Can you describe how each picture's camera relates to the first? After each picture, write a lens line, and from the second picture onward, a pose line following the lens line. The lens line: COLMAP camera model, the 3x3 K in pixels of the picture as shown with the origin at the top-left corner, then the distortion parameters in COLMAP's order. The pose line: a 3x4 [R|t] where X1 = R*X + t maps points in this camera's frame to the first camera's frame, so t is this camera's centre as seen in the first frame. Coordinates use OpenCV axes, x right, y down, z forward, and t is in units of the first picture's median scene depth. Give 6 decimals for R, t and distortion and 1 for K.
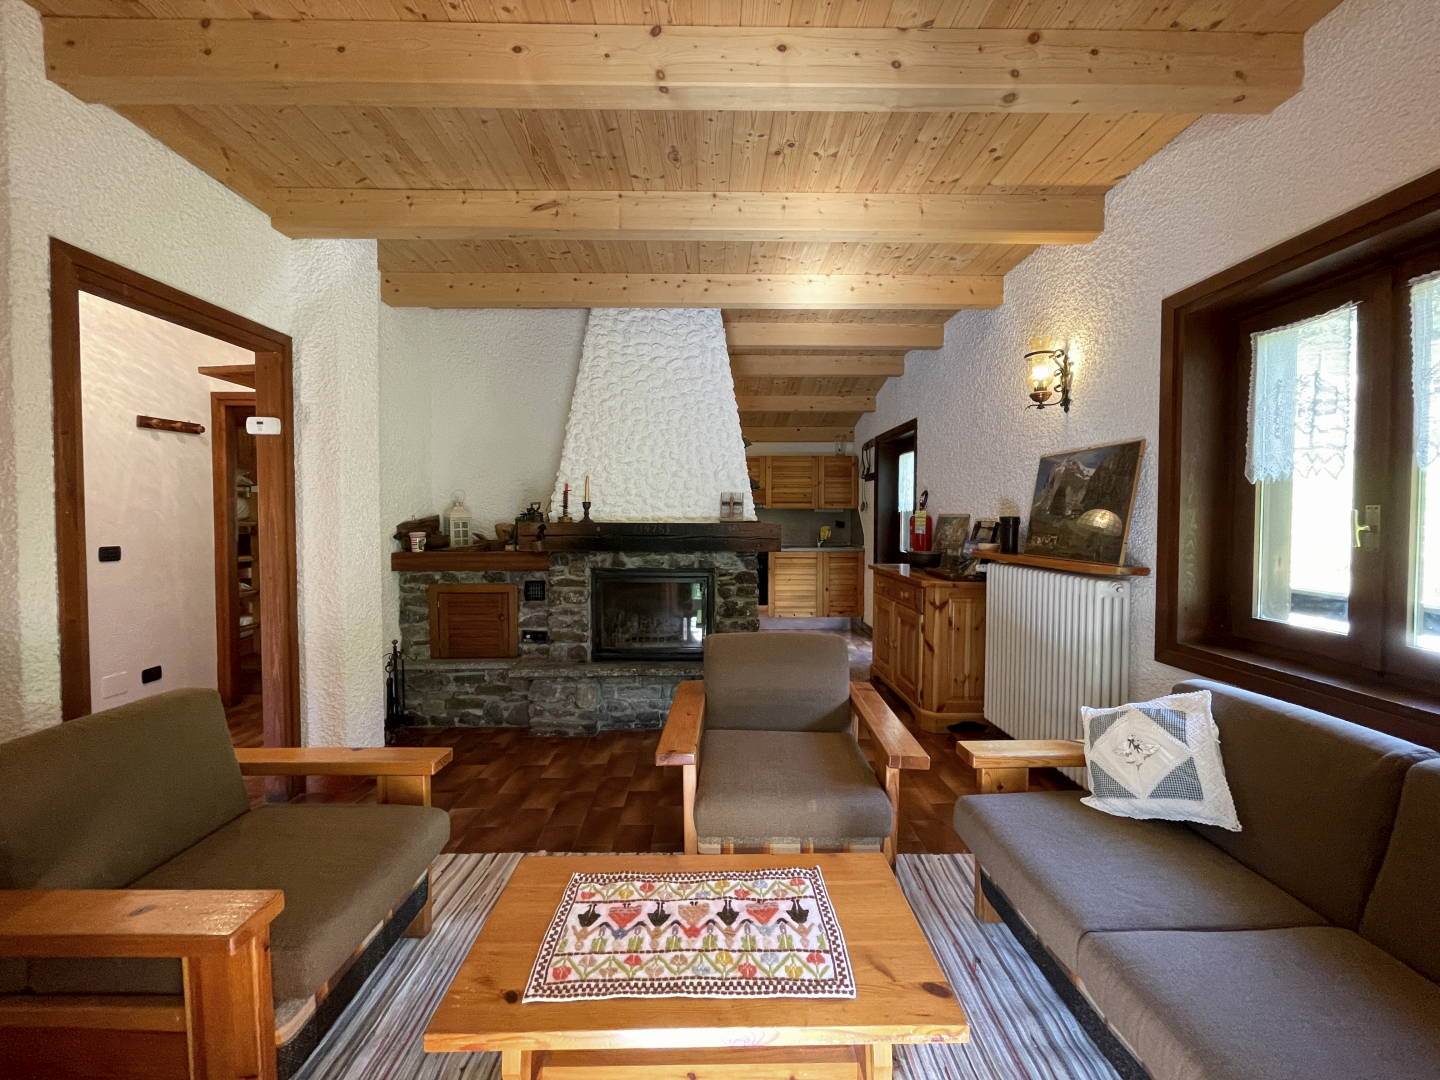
lens RADIAL K [[585.6, 0, 721.2], [0, 585.6, 534.6], [0, 0, 1]] dist [-0.001652, -0.000229]
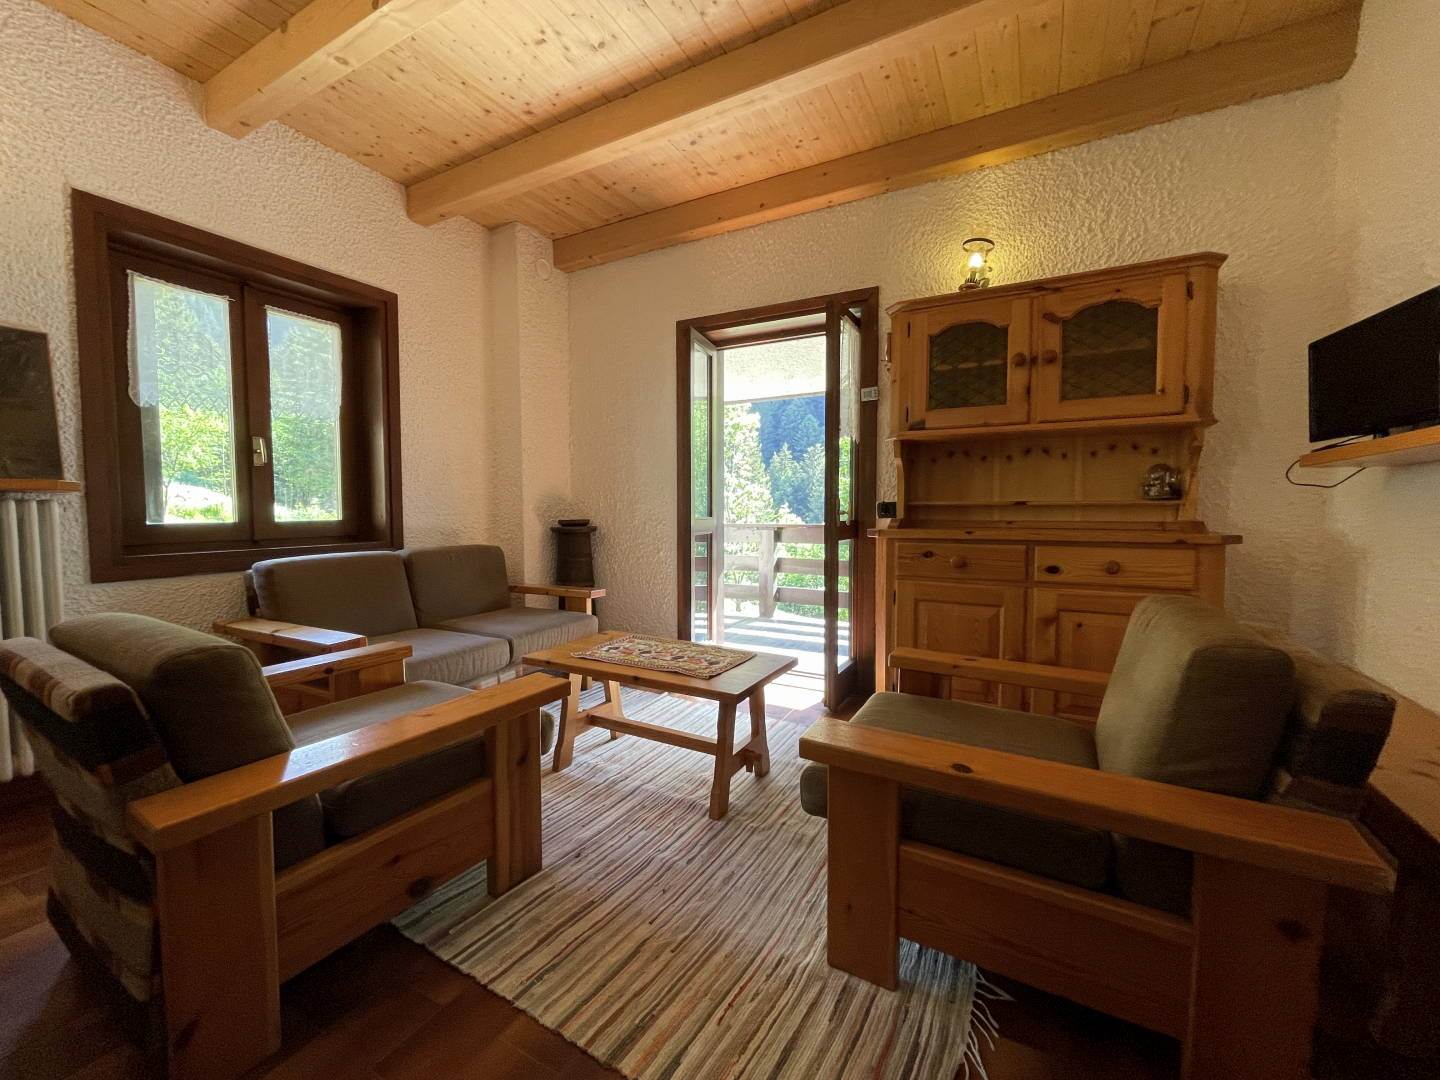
lens RADIAL K [[585.6, 0, 721.0], [0, 585.6, 530.9], [0, 0, 1]] dist [-0.001652, -0.000229]
pose [[-0.870039, -0.021140, 0.492529, -0.431698], [0.017398, 0.997141, 0.073532, 0.061415], [-0.492675, 0.072545, -0.867184, 0.980389]]
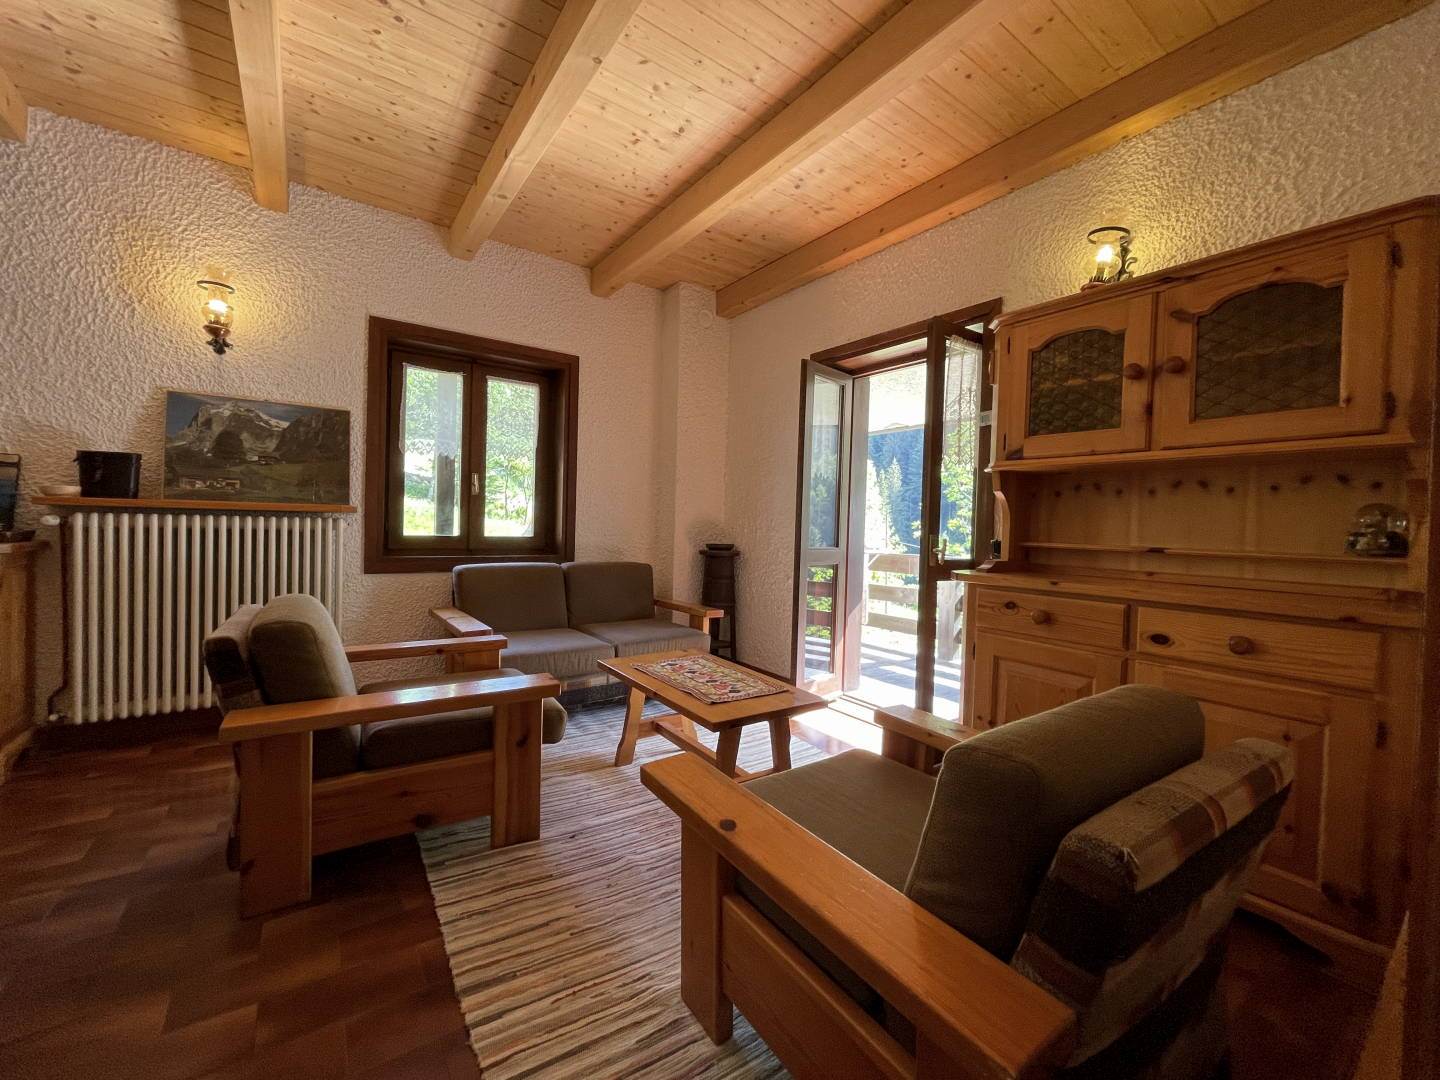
lens RADIAL K [[585.6, 0, 719.7], [0, 585.6, 531.5], [0, 0, 1]] dist [-0.001652, -0.000229]
pose [[-0.562632, -0.029972, 0.826164, -0.657907], [-0.002803, 0.999406, 0.034348, 0.048638], [-0.826703, 0.017009, -0.562382, 0.812372]]
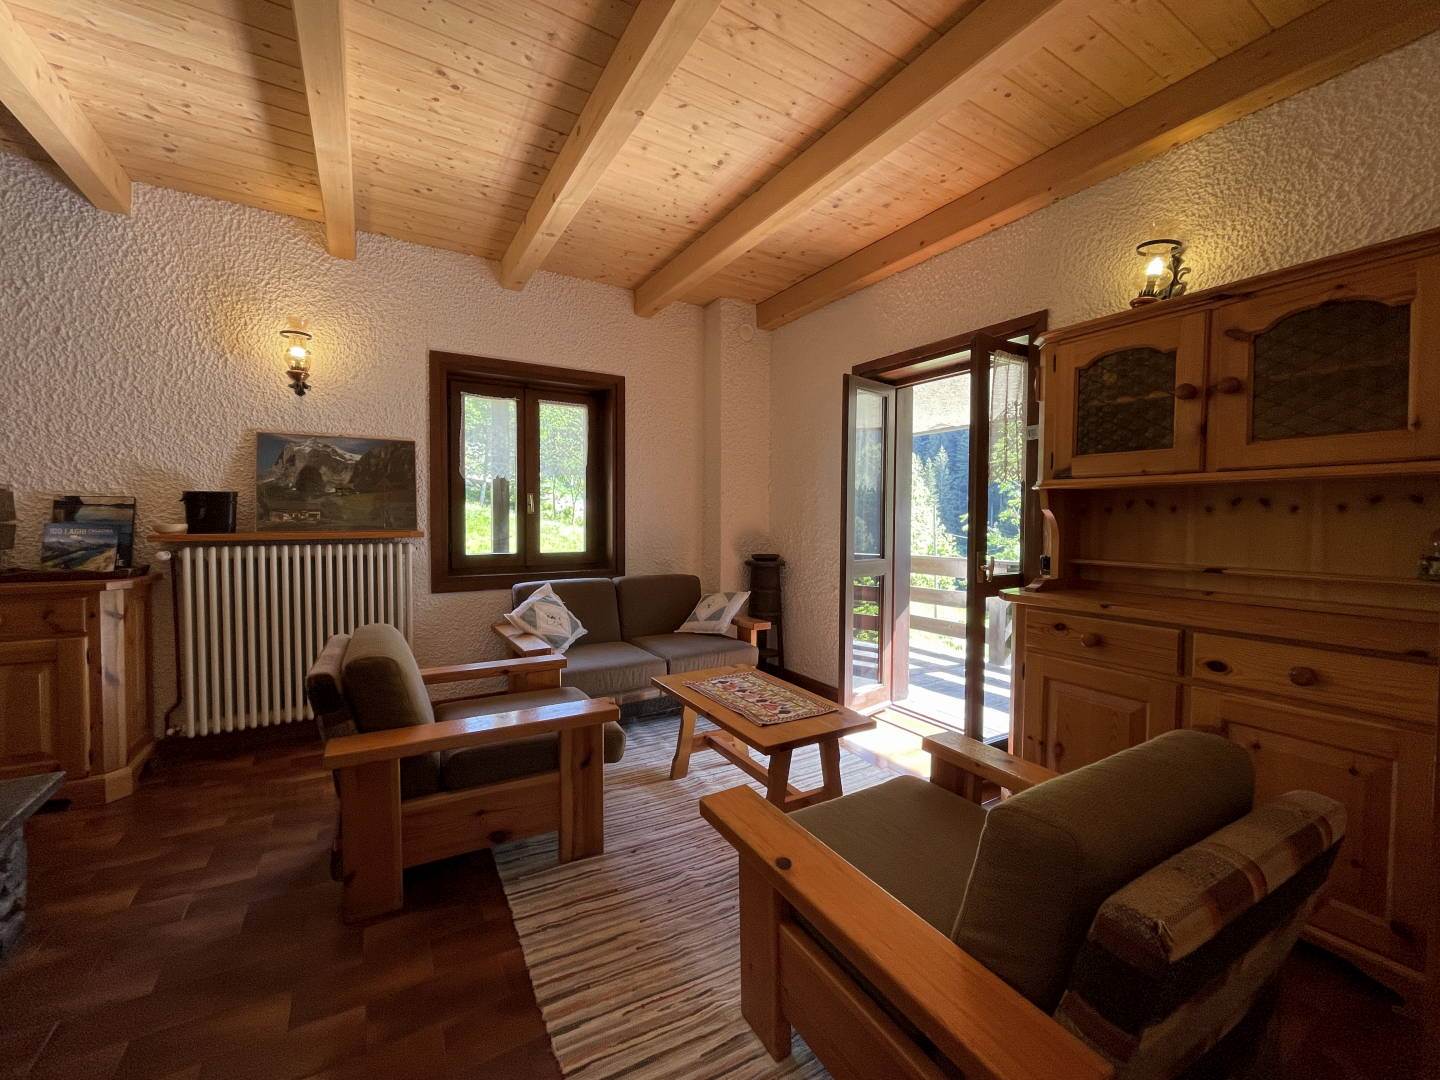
lens RADIAL K [[585.6, 0, 719.8], [0, 585.6, 531.7], [0, 0, 1]] dist [-0.001652, -0.000229]
pose [[-0.500753, -0.027532, 0.865152, -0.675260], [0.022111, 0.998761, 0.044581, 0.006978], [-0.865308, 0.041453, -0.499524, 0.828556]]
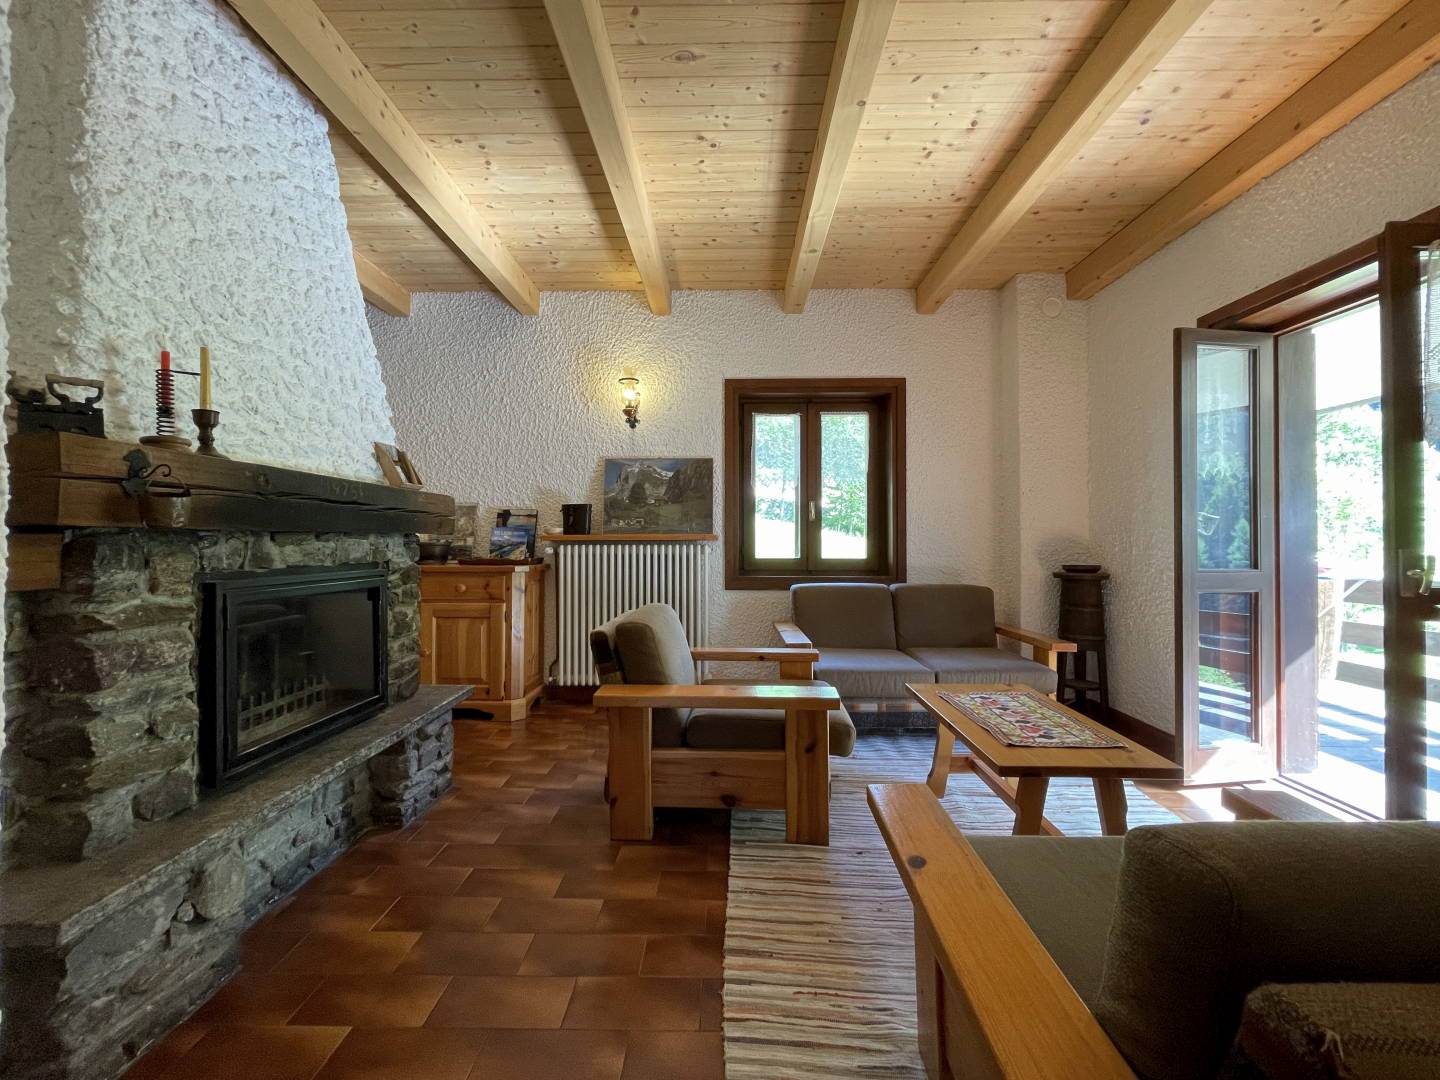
lens RADIAL K [[585.6, 0, 719.3], [0, 585.6, 531.7], [0, 0, 1]] dist [-0.001652, -0.000229]
pose [[0.039605, 0.012327, 0.999139, -0.708935], [0.031860, 0.999400, -0.013594, 0.051727], [-0.998707, 0.032371, 0.039189, 0.709978]]
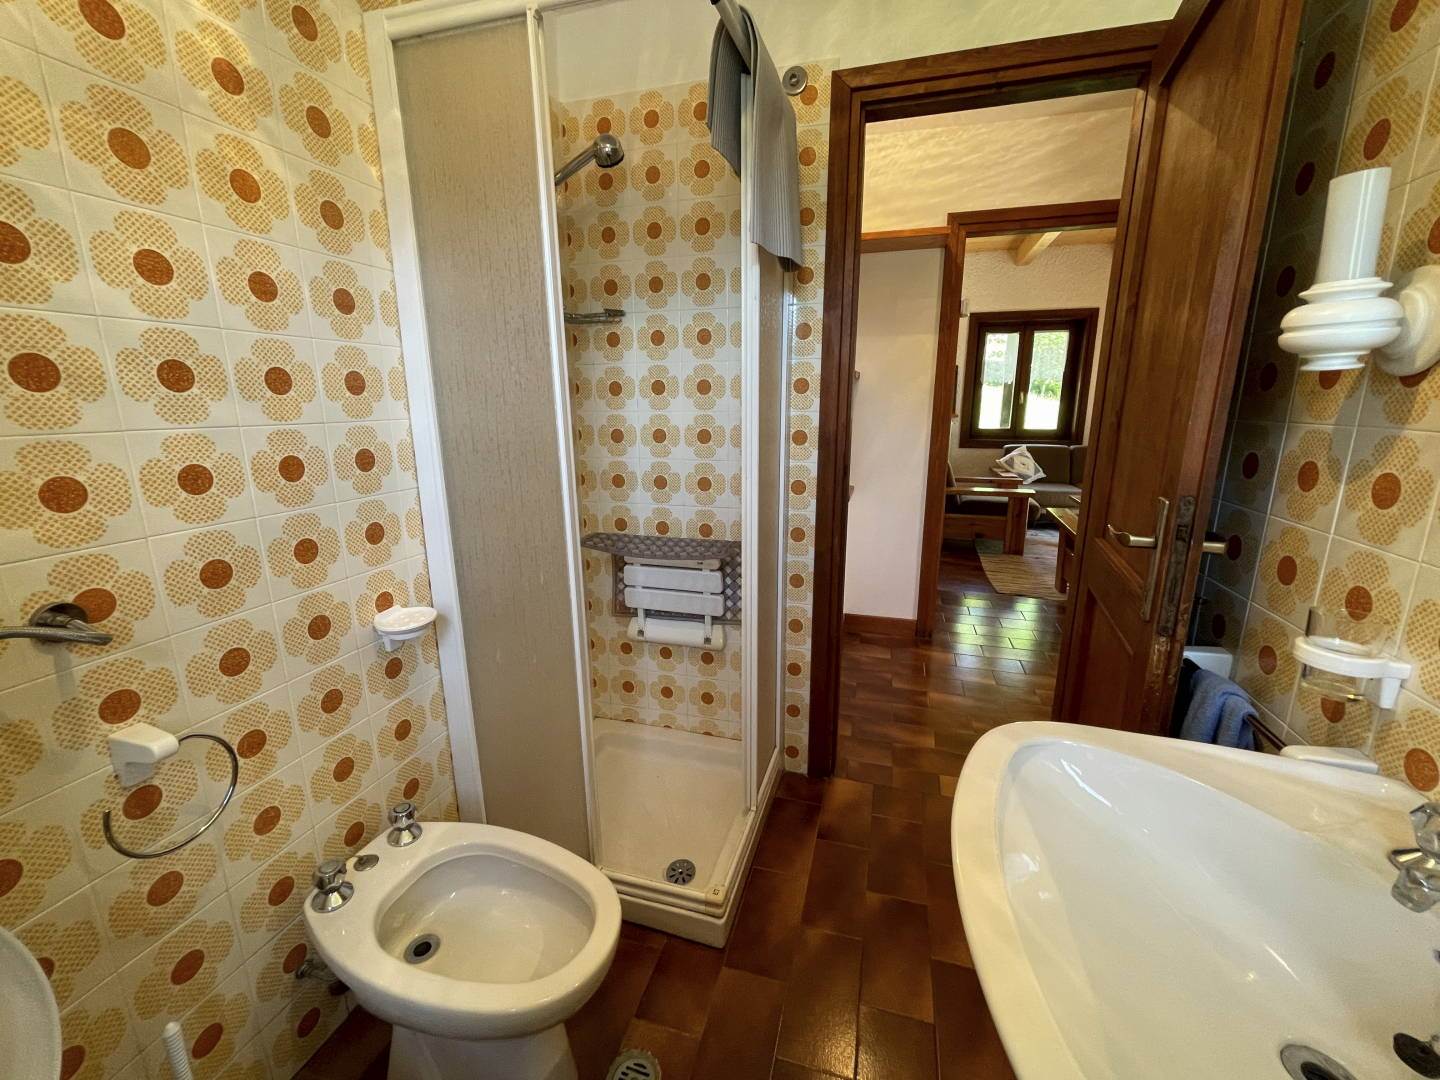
lens RADIAL K [[585.6, 0, 721.7], [0, 585.6, 531.0], [0, 0, 1]] dist [-0.001652, -0.000229]
pose [[0.301881, -0.212354, 0.929394, -1.724216], [0.038739, 0.976804, 0.210604, -0.023527], [-0.952558, -0.027573, 0.303105, 0.919546]]
